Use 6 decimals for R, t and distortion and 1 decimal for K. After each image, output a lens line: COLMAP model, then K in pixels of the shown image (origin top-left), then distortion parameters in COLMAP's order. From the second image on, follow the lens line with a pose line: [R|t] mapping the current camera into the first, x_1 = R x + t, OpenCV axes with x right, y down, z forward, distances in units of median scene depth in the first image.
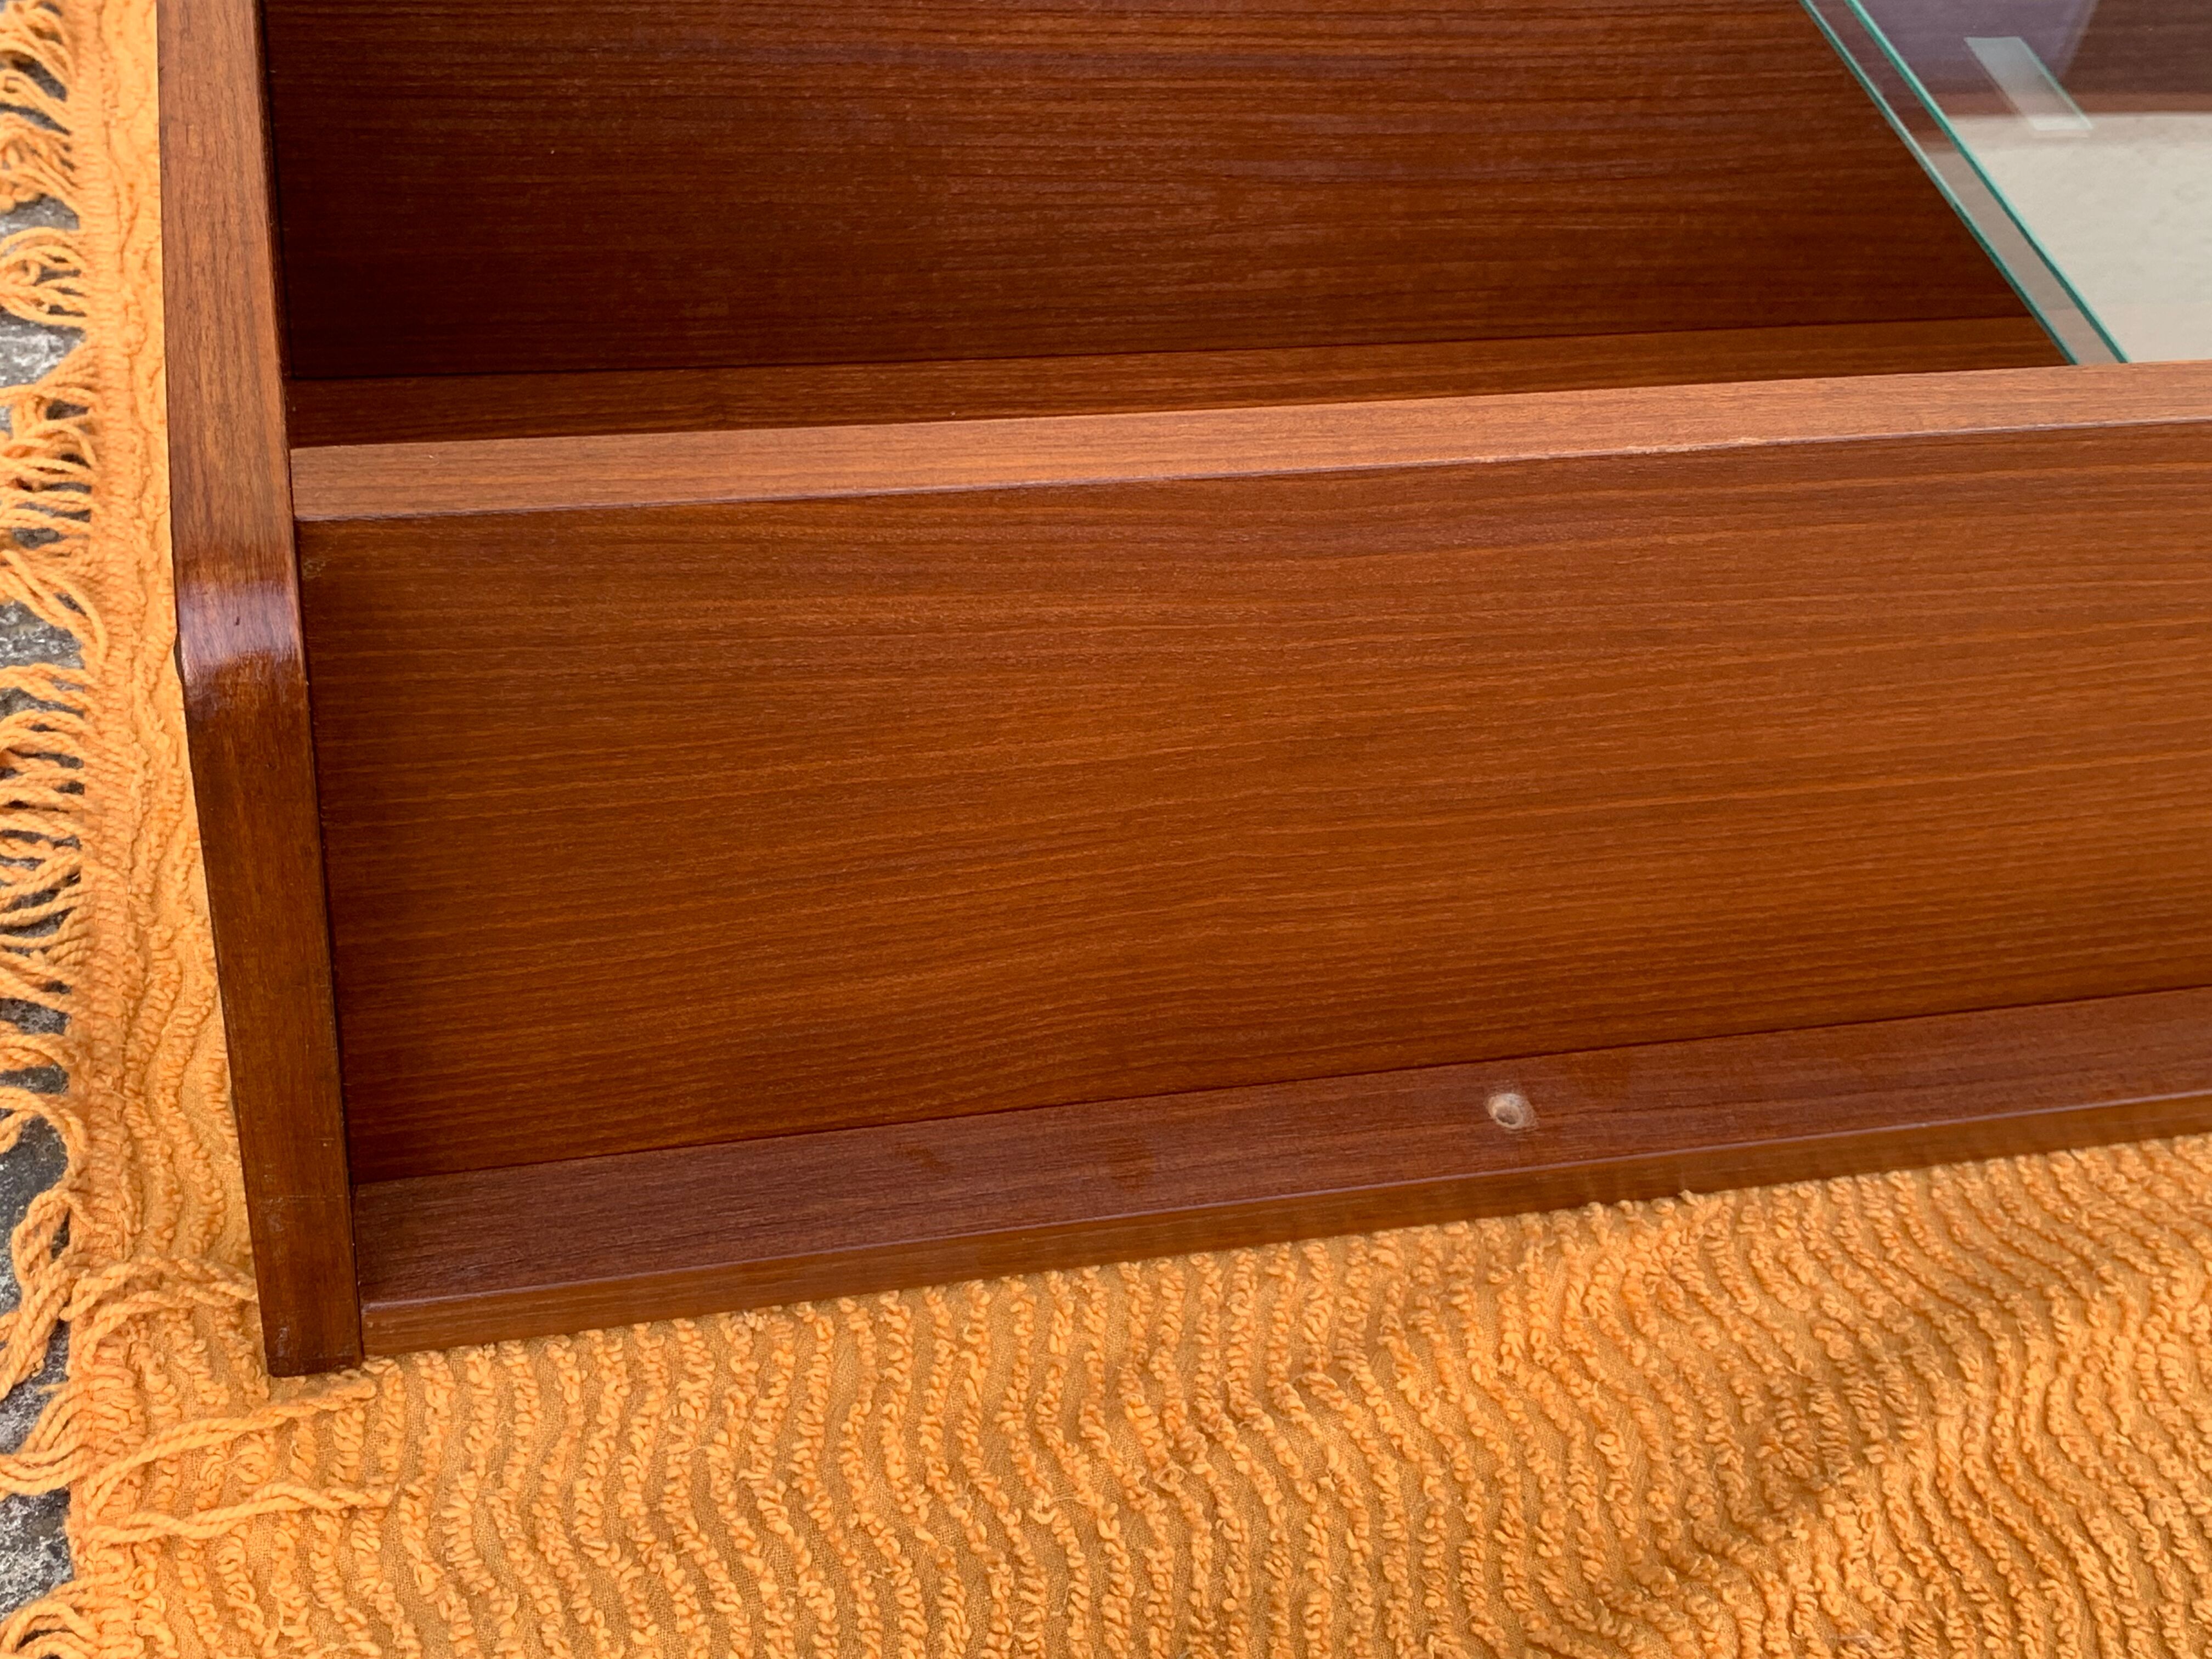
lens RADIAL K [[2804.6, 0, 1109.6], [0, 2804.6, 809.5], [0, 0, 1]] dist [0.149312, -0.447967]
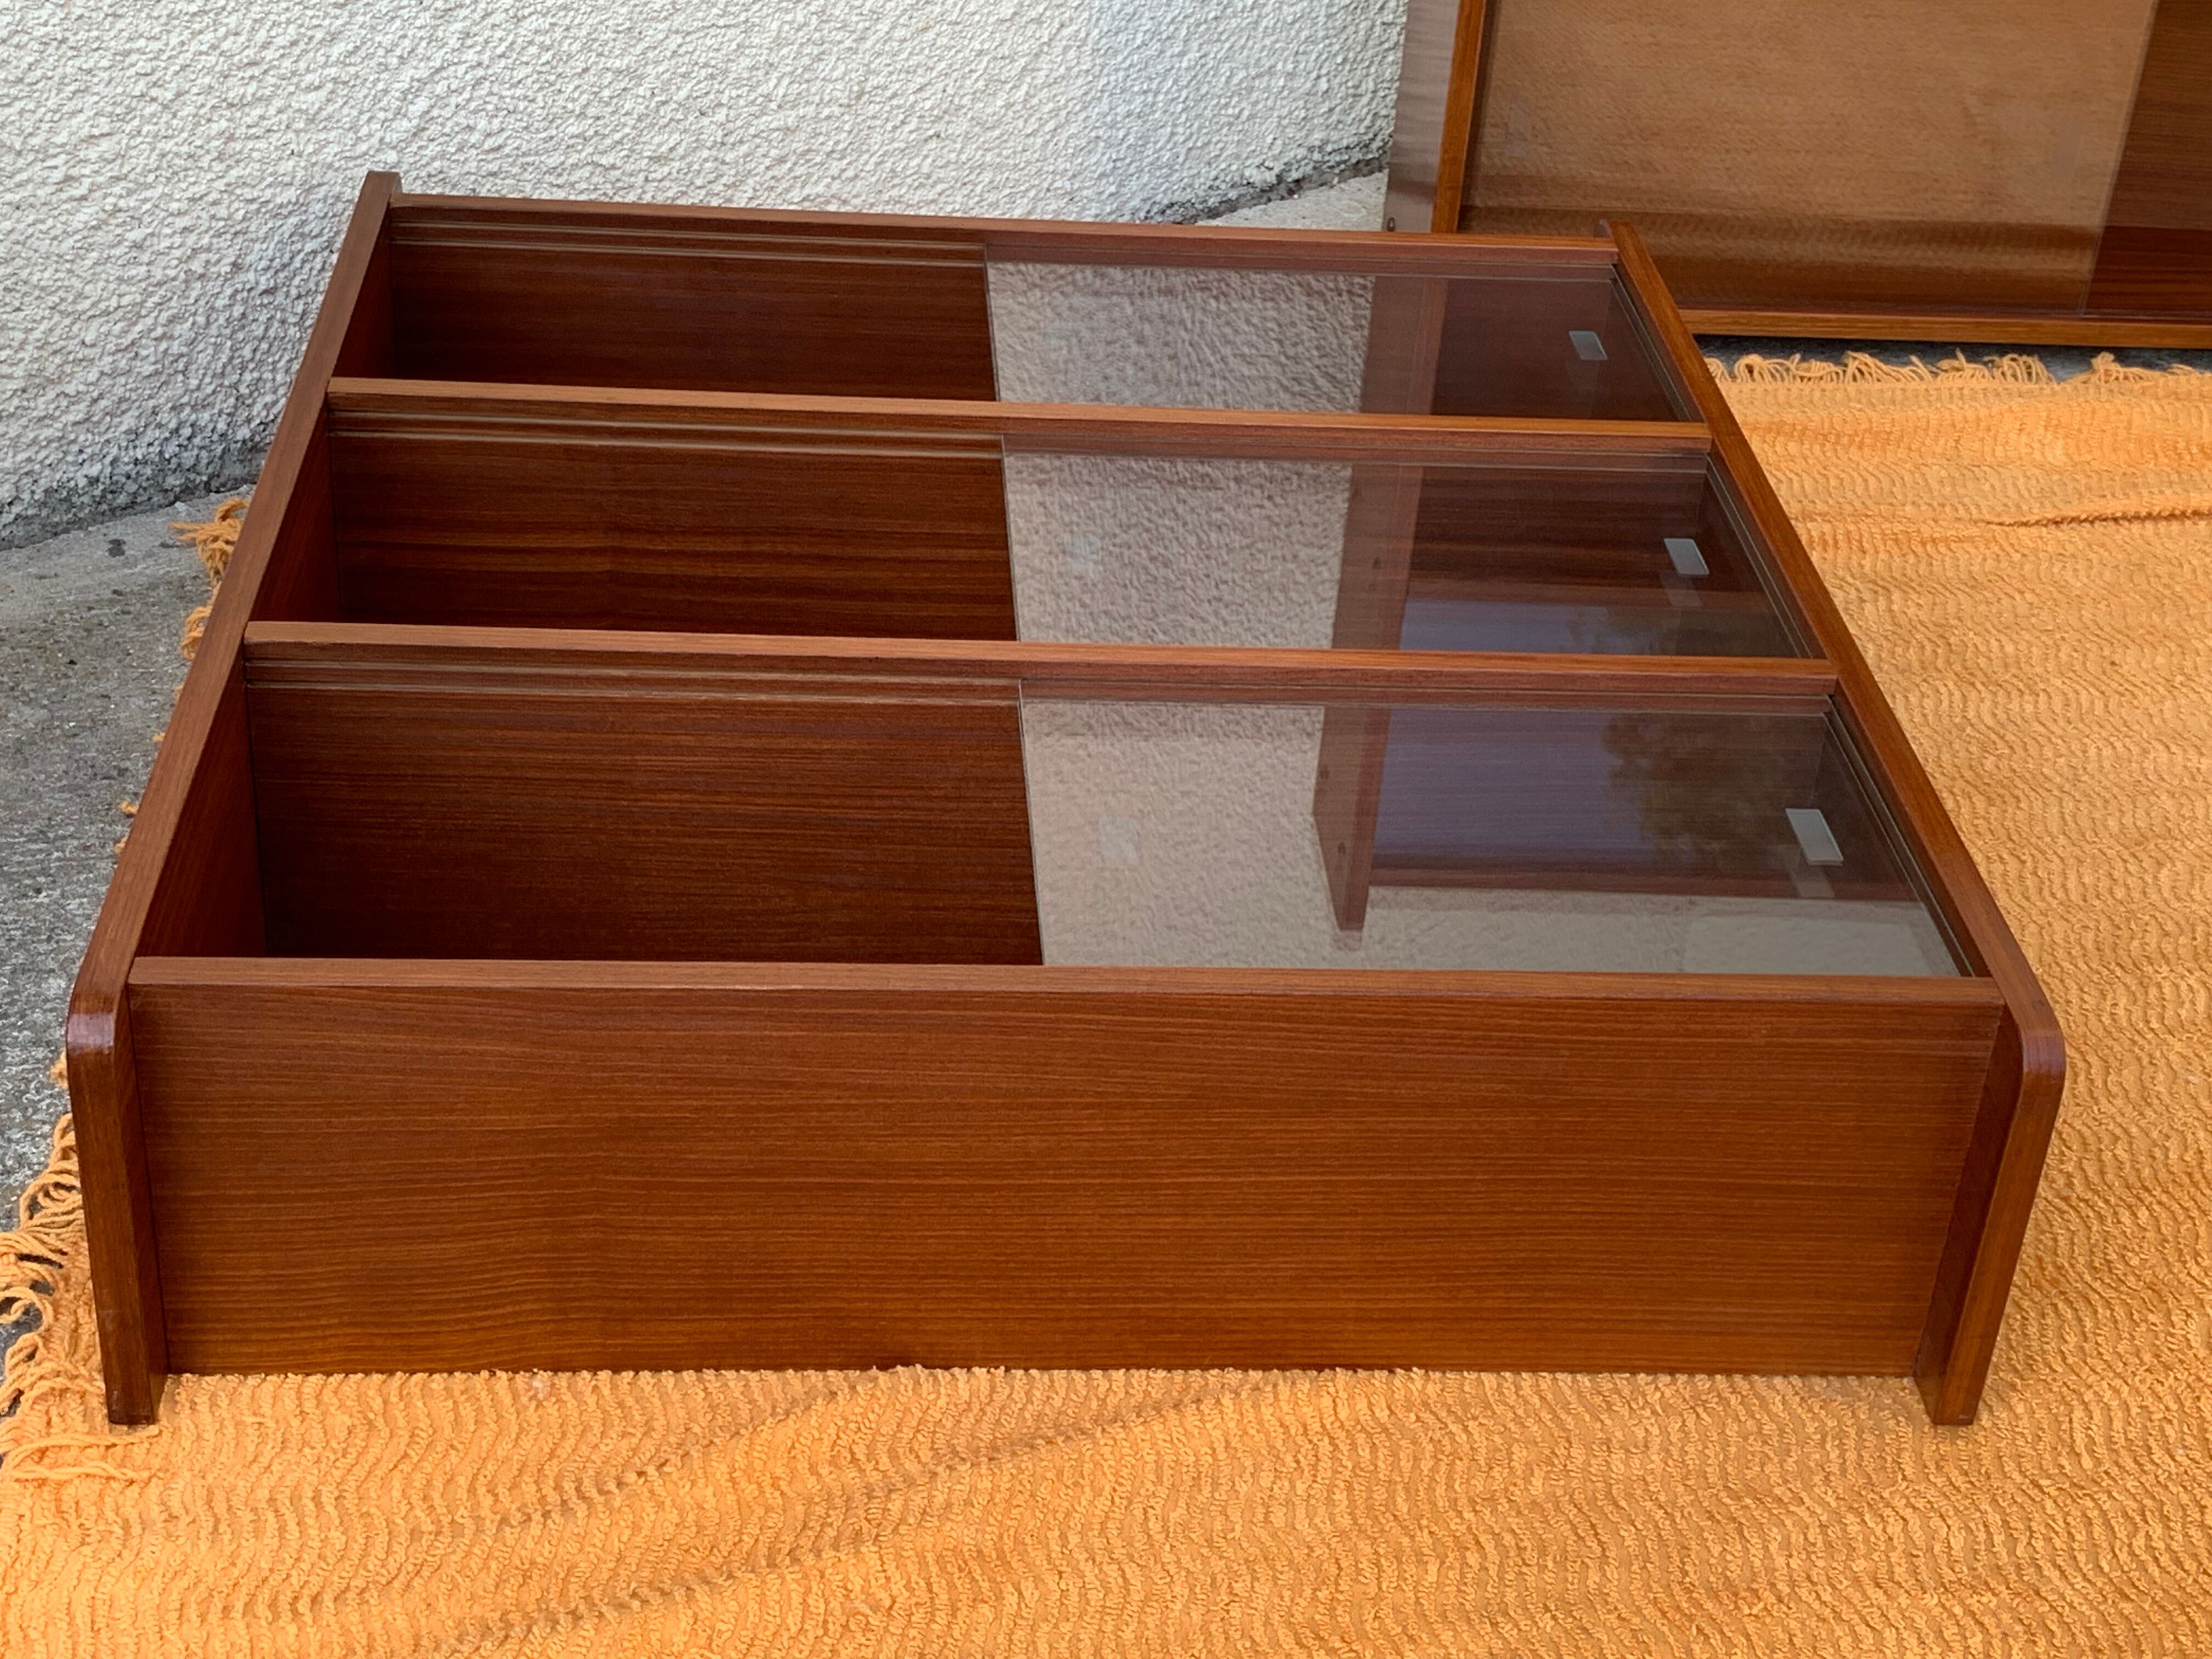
lens RADIAL K [[3255.0, 0, 1153.3], [0, 3255.0, 783.3], [0, 0, 1]] dist [0.238551, -0.833385]
pose [[0.984135, 0.024791, -0.175680, 0.847968], [-0.071686, 0.961327, -0.265916, 0.334924], [0.162293, 0.274291, 0.947853, -1.259628]]
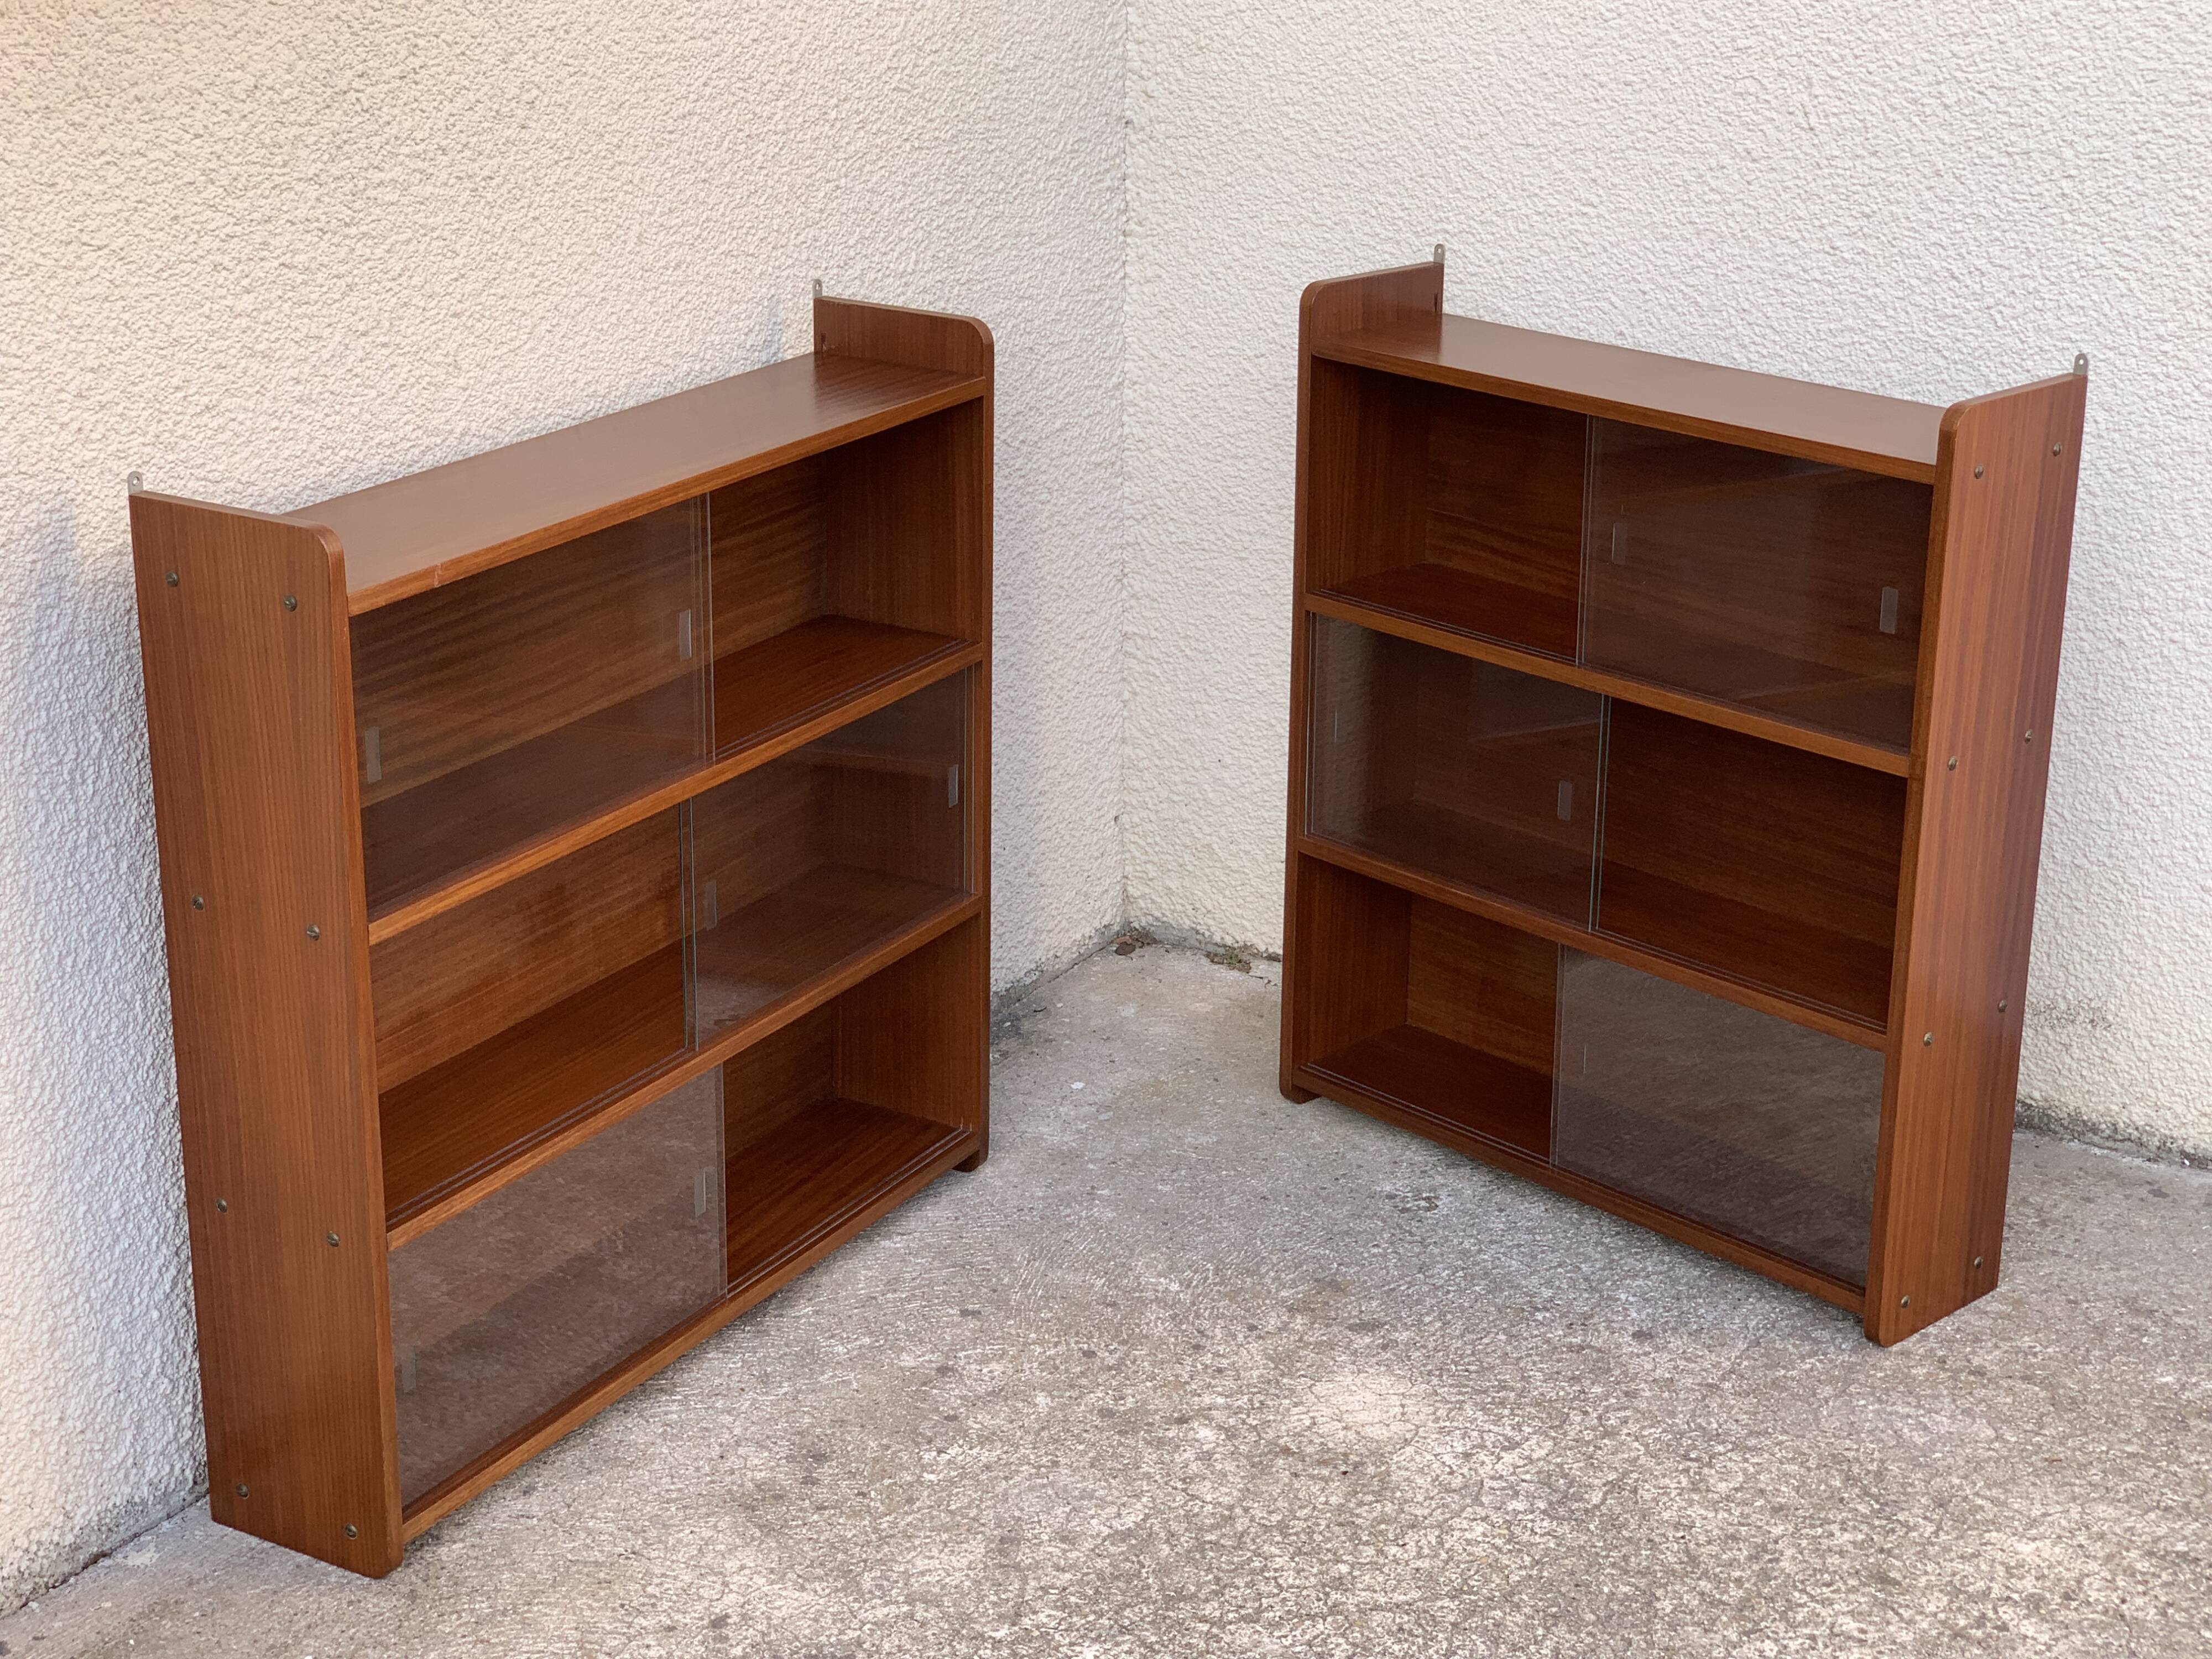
lens RADIAL K [[3501.0, 0, 1084.3], [0, 3501.0, 809.3], [0, 0, 1]] dist [0.184311, -0.857948]
pose [[0.985207, -0.161467, 0.057414, 0.555931], [0.170255, 0.884056, -0.435268, 0.632399], [0.019524, 0.438603, 0.898469, -3.176019]]
